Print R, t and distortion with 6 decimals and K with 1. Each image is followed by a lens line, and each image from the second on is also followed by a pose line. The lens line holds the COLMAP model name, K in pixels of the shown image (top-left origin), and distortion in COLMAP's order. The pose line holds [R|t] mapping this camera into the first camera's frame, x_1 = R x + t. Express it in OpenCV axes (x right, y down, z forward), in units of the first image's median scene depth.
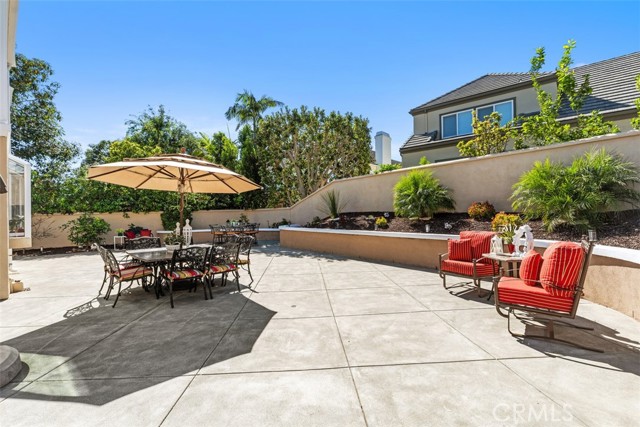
lens RADIAL K [[289.9, 0, 322.5], [0, 289.9, 212.9], [0, 0, 1]] dist [0.005372, 0.000199]
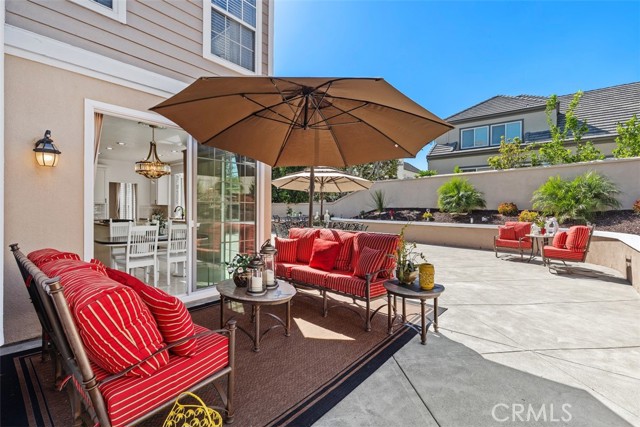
lens RADIAL K [[289.9, 0, 320.0], [0, 289.9, 211.3], [0, 0, 1]] dist [0.005372, 0.000199]
pose [[0.999041, 0.024229, 0.036482, -0.535721], [-0.024720, 0.999609, 0.013069, 0.010859], [-0.036151, -0.013959, 0.999249, -0.484655]]
